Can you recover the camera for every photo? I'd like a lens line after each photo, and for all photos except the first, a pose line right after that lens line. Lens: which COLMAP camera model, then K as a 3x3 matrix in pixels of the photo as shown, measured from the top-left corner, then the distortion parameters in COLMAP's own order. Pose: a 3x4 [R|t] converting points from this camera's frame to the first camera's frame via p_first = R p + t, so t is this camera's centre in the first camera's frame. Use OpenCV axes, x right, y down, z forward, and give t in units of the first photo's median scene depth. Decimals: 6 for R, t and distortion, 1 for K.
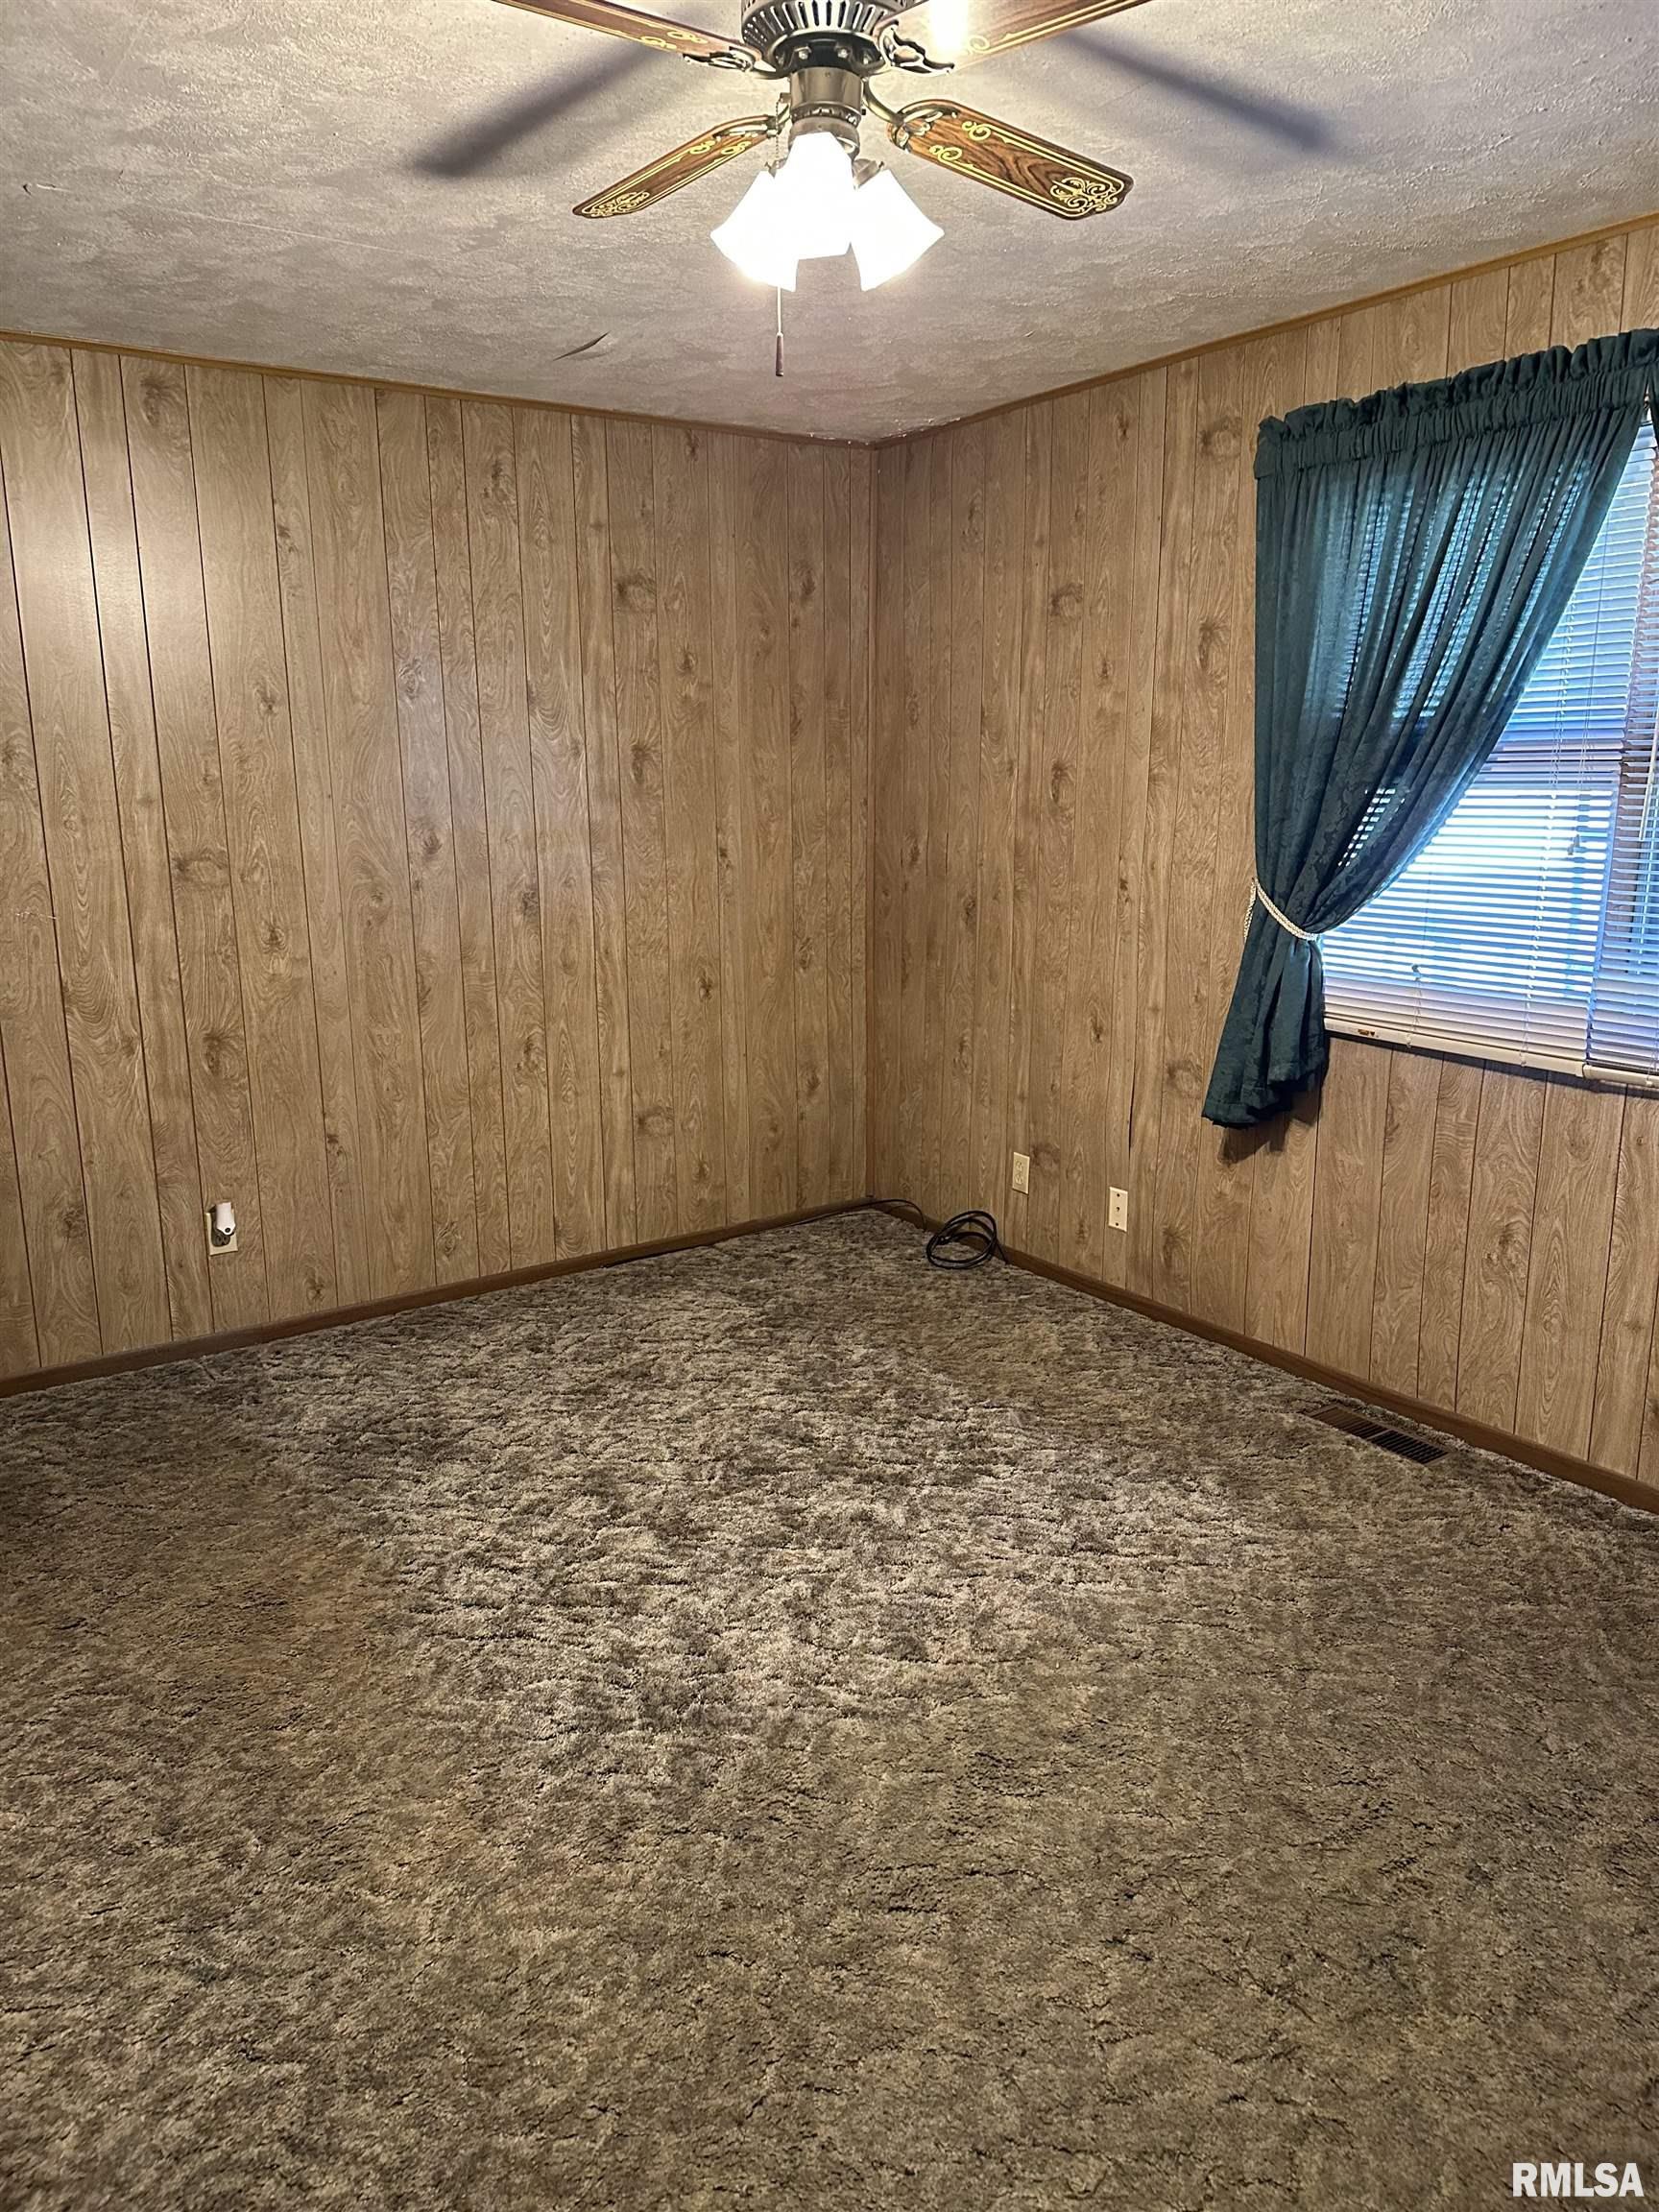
lens RADIAL K [[1601.3, 0, 831.6], [0, 1601.3, 1111.0], [0, 0, 1]] dist [0.113283, -0.171367]
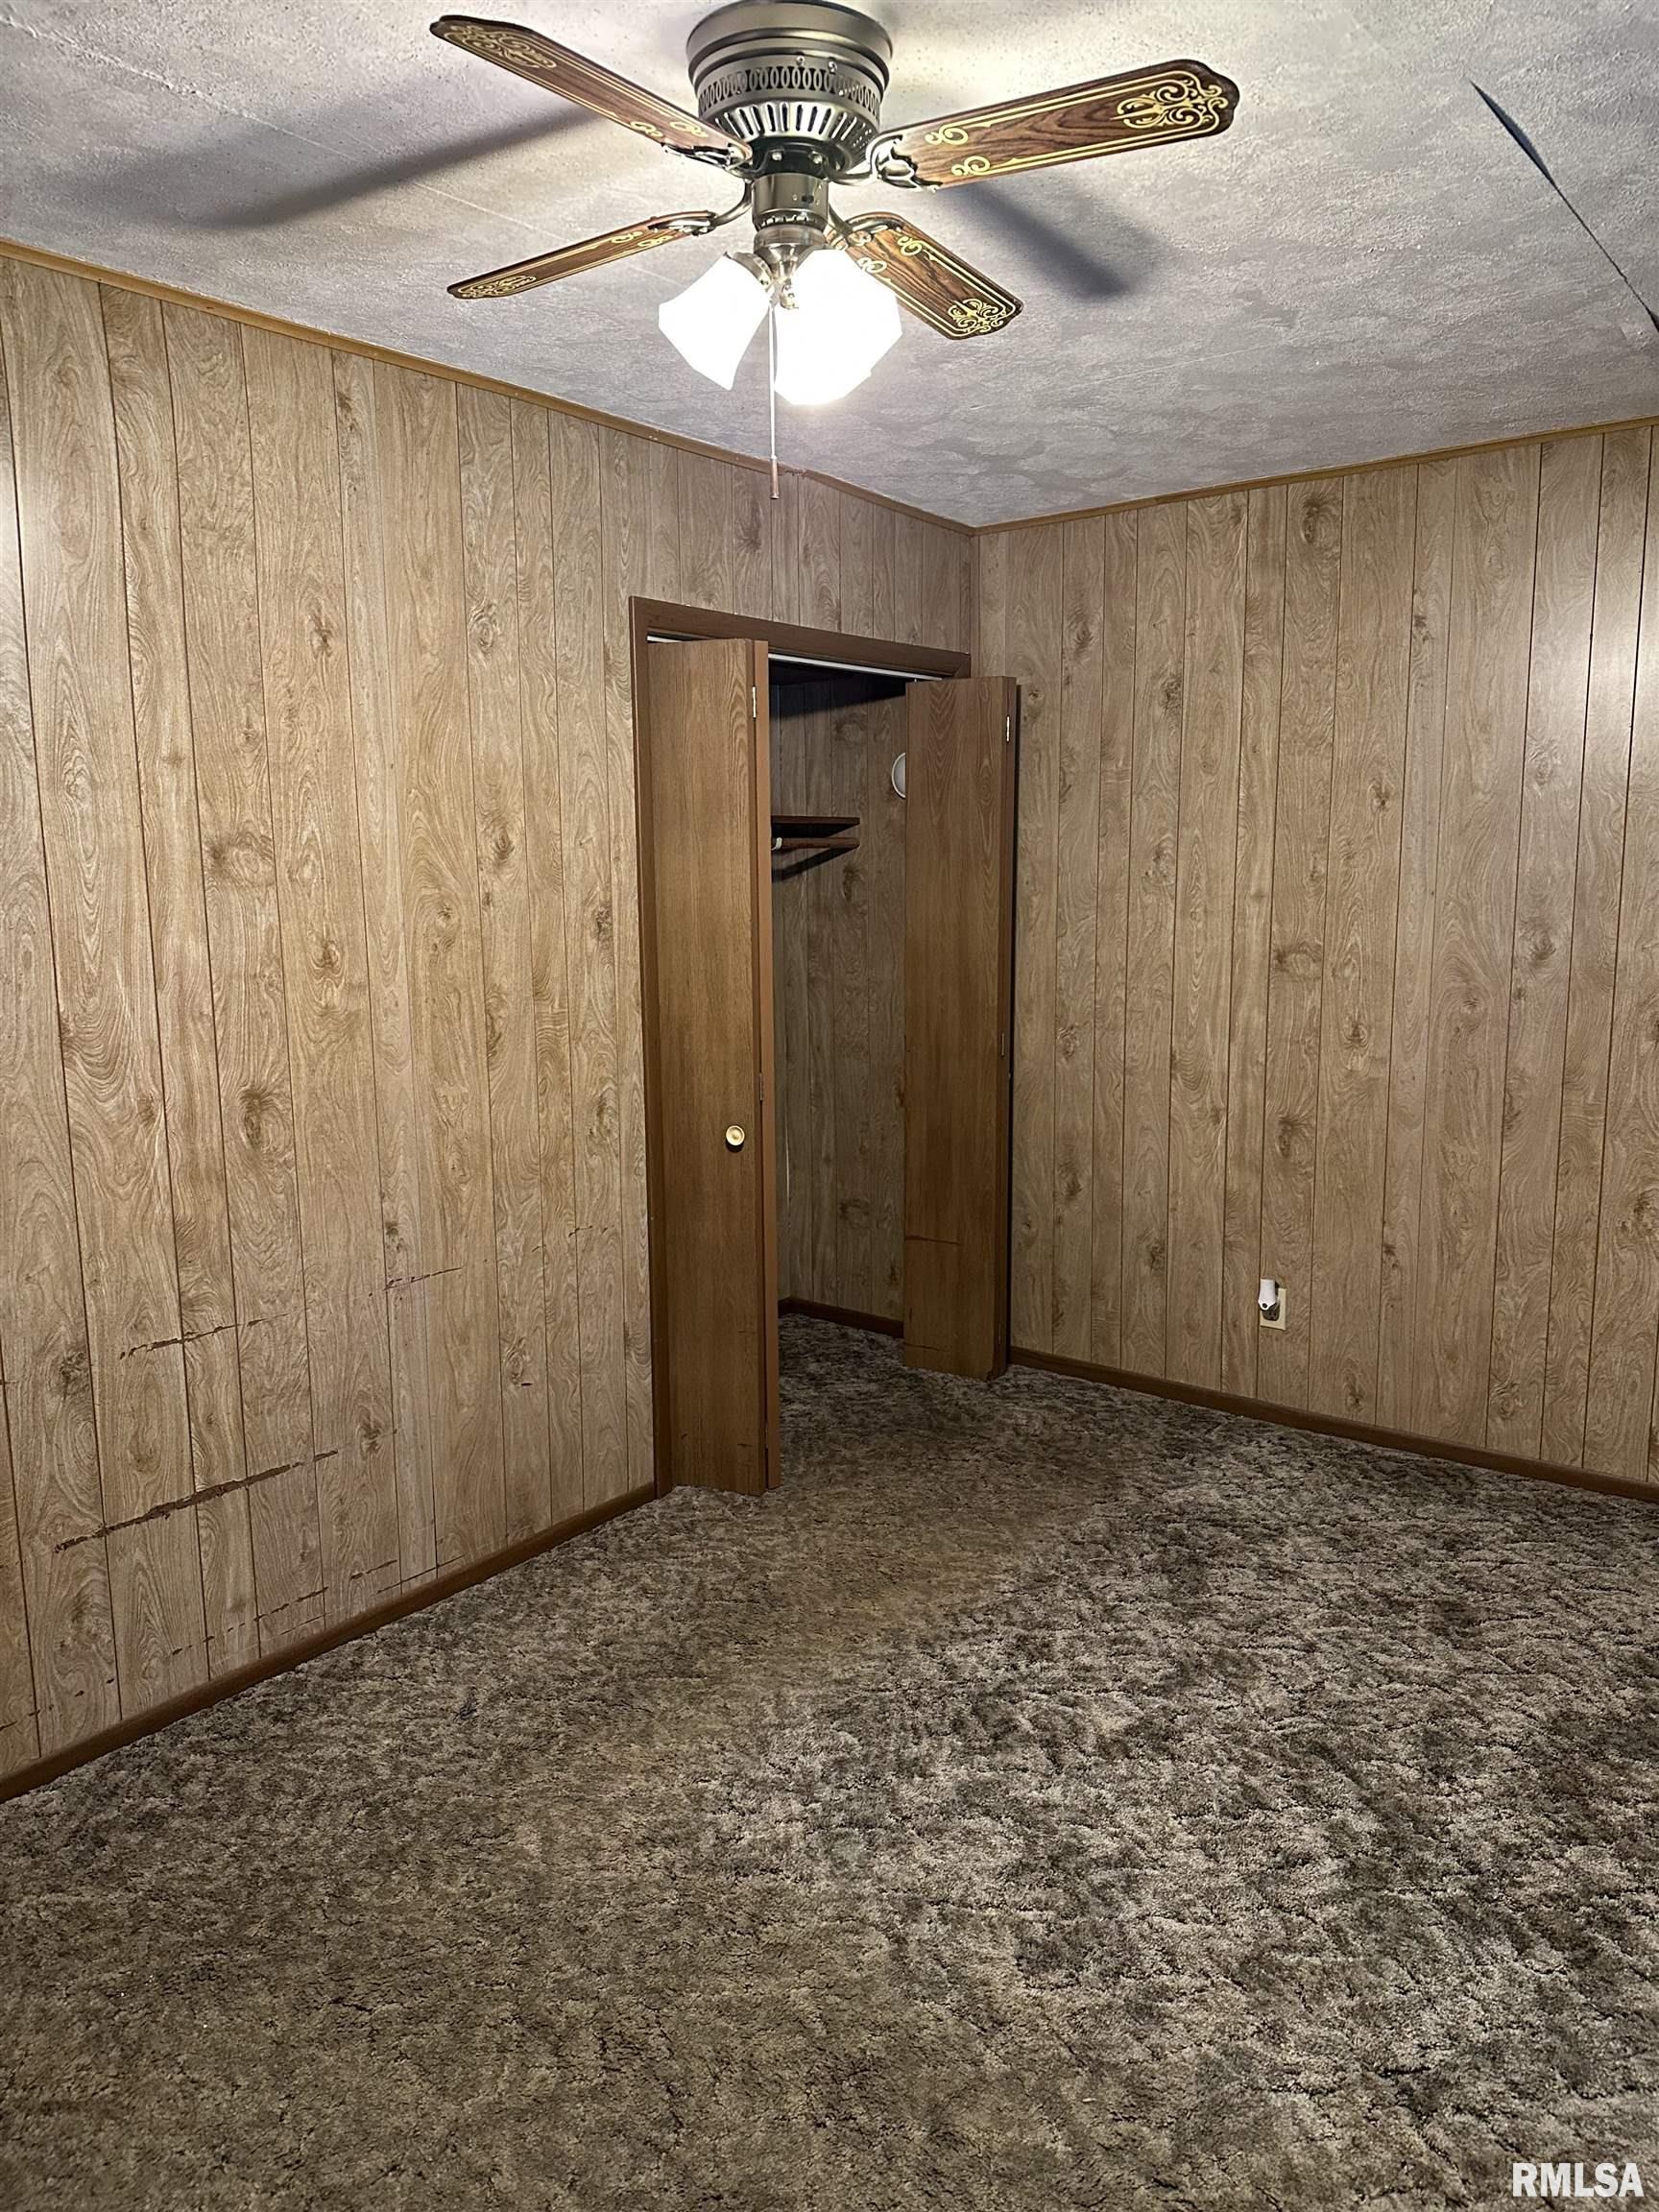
lens RADIAL K [[1601.3, 0, 831.6], [0, 1601.3, 1111.0], [0, 0, 1]] dist [0.113283, -0.171367]
pose [[0.256742, 0.158027, -0.953473, 0.531213], [-0.186925, 0.976034, 0.111433, -0.113445], [0.948231, 0.149618, 0.280128, 0.436124]]
